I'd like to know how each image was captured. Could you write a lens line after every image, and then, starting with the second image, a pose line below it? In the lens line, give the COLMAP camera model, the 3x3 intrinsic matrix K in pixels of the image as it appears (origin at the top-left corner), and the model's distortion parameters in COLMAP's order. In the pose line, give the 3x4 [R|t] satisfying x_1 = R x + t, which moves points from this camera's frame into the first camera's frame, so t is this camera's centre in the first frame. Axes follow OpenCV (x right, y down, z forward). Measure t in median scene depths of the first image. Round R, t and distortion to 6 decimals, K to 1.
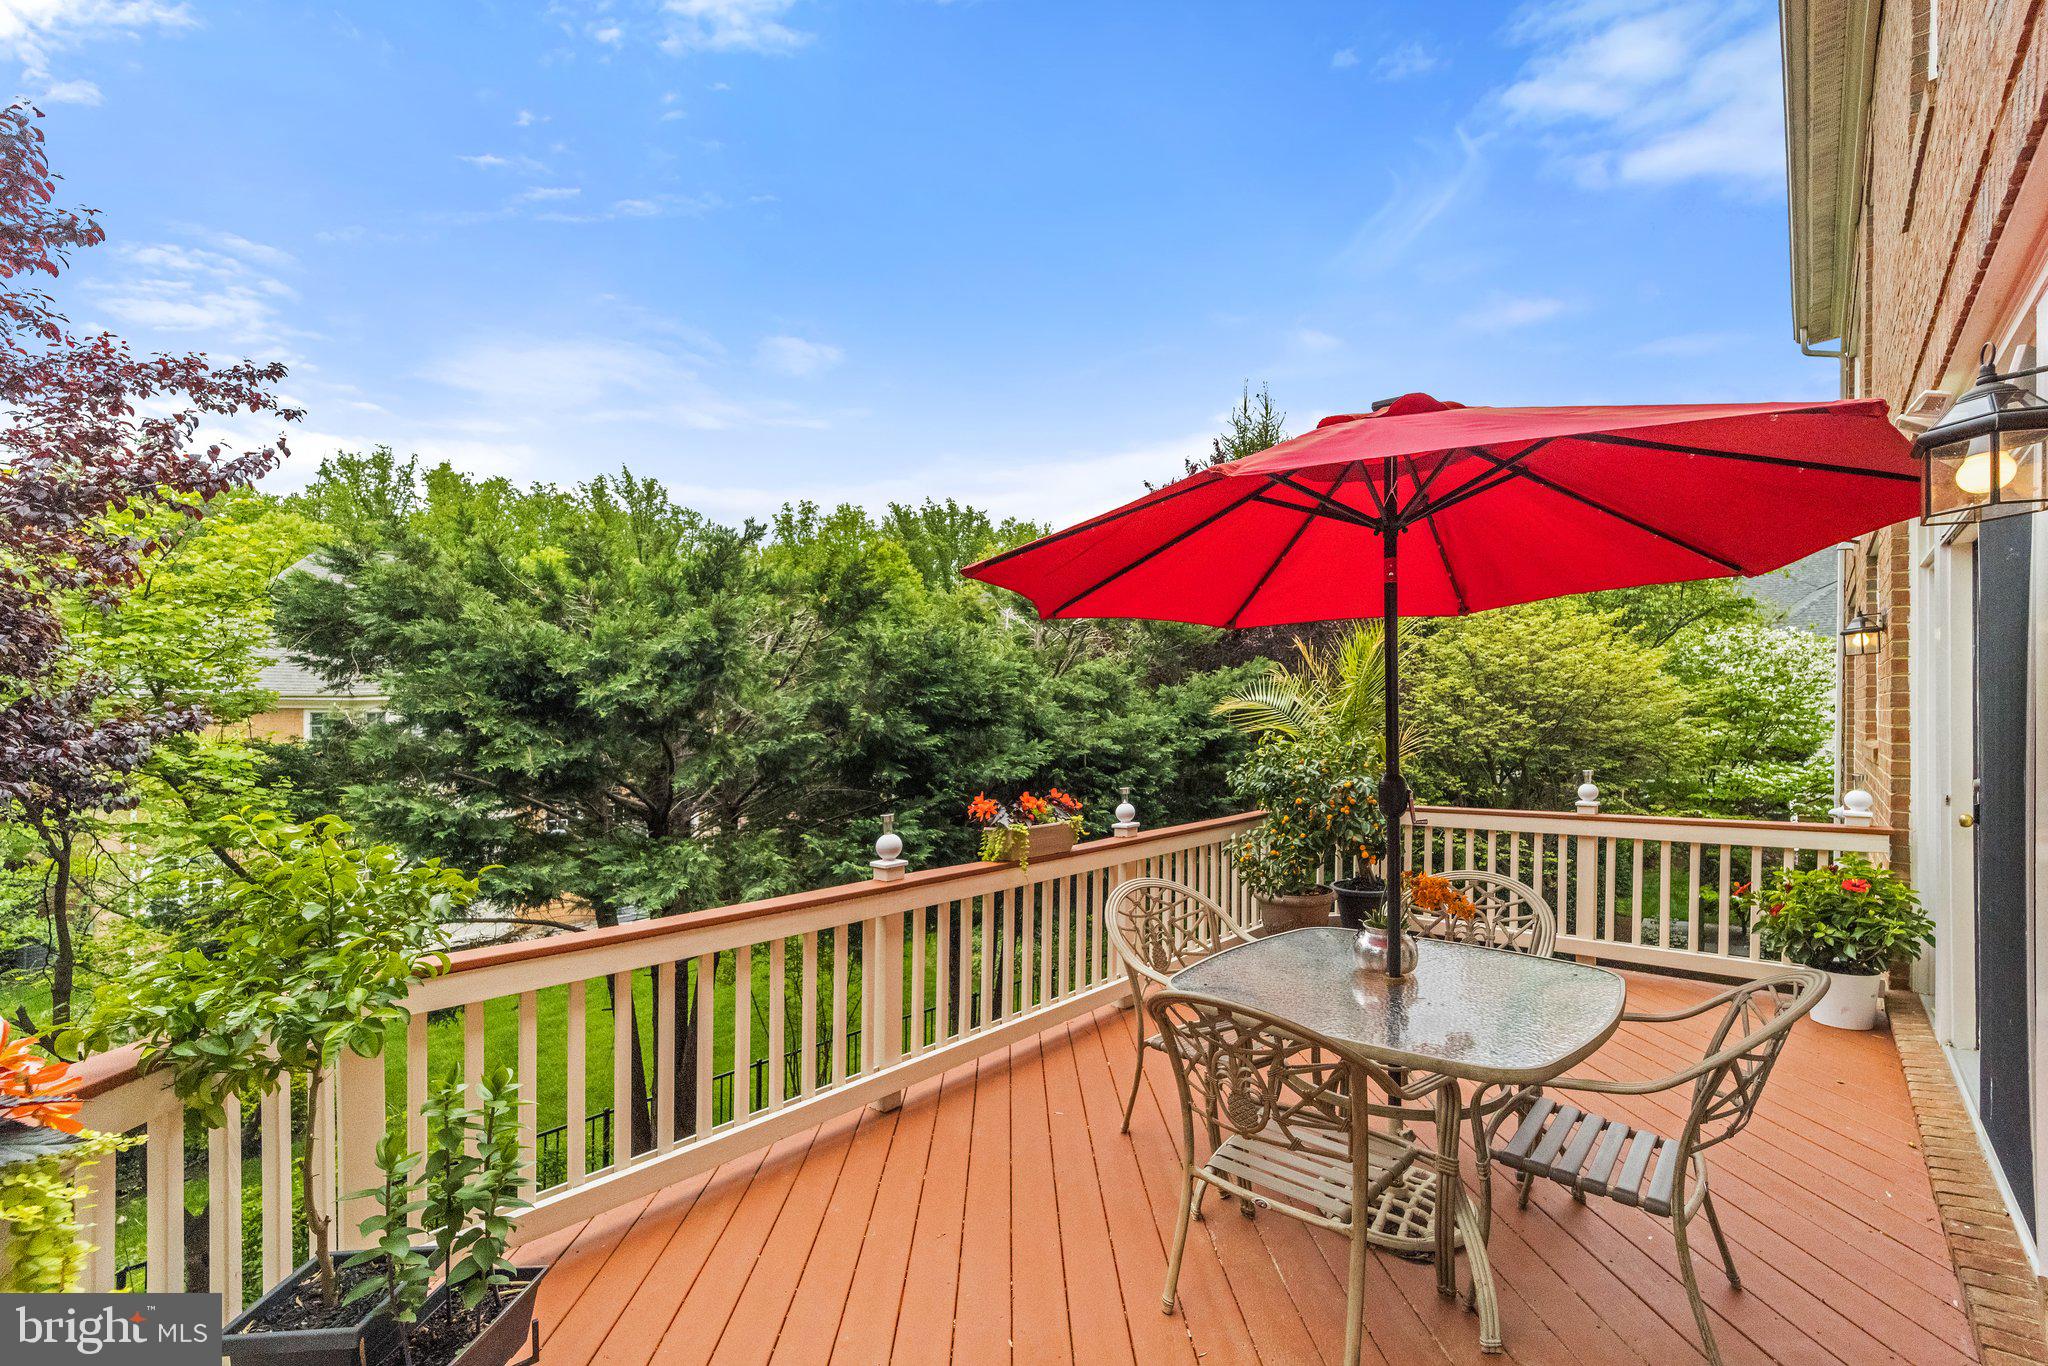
lens RADIAL K [[824.6, 0, 1040.8], [0, 824.6, 731.5], [0, 0, 1]] dist [-0.001399, -0.000029]
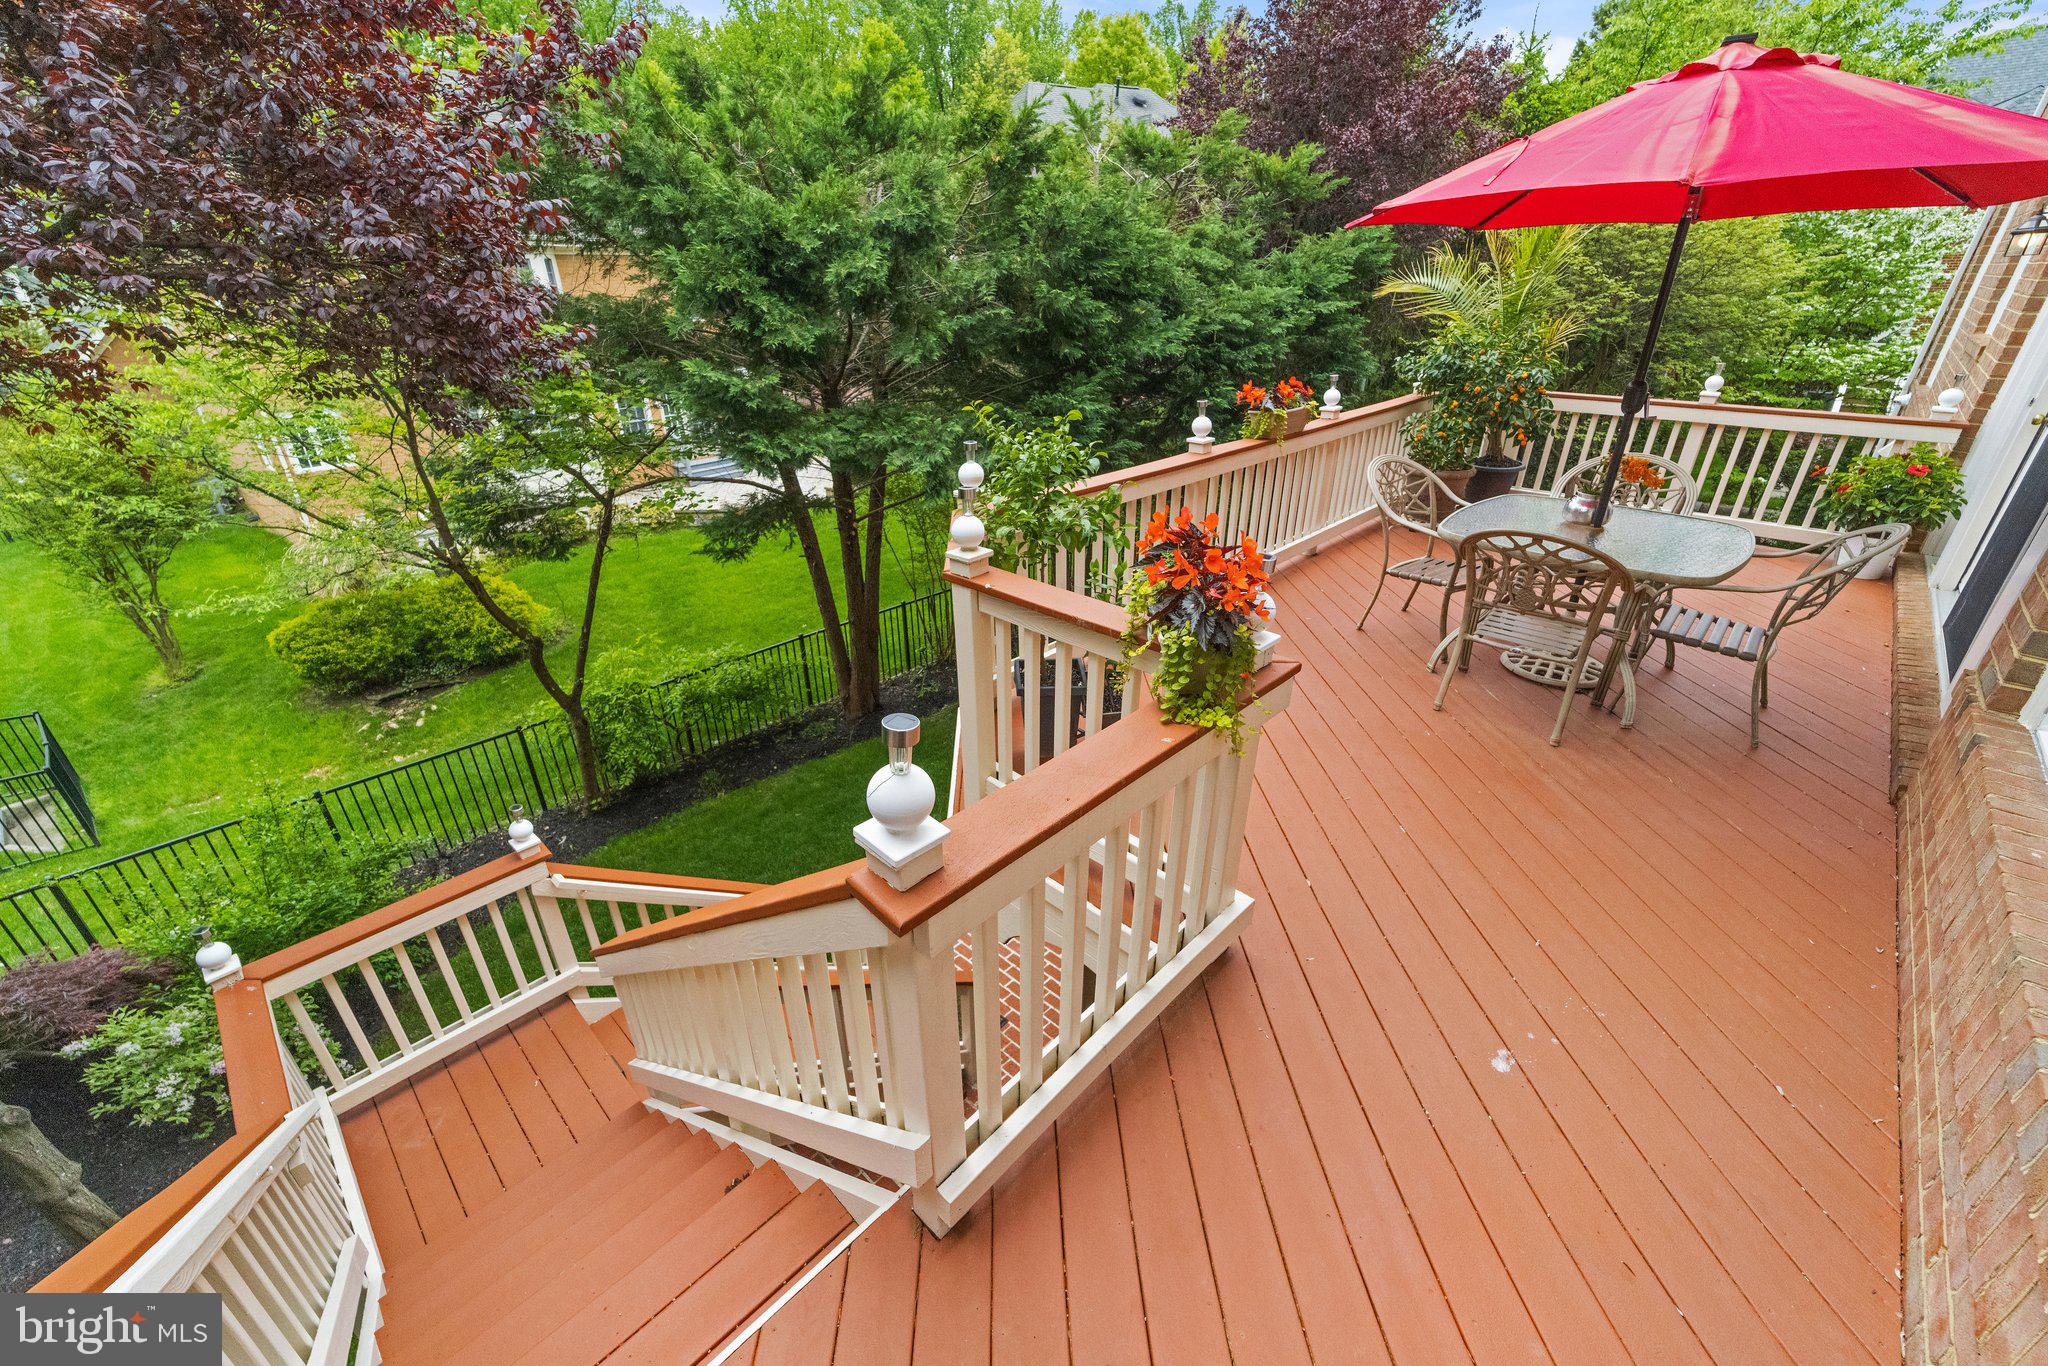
lens RADIAL K [[824.6, 0, 1033.4], [0, 824.6, 684.5], [0, 0, 1]] dist [-0.001399, -0.000029]
pose [[0.999862, 0.016155, 0.003997, -0.264307], [-0.016265, 0.897849, 0.440004, -0.036501], [0.003519, -0.440008, 0.897987, -0.203336]]
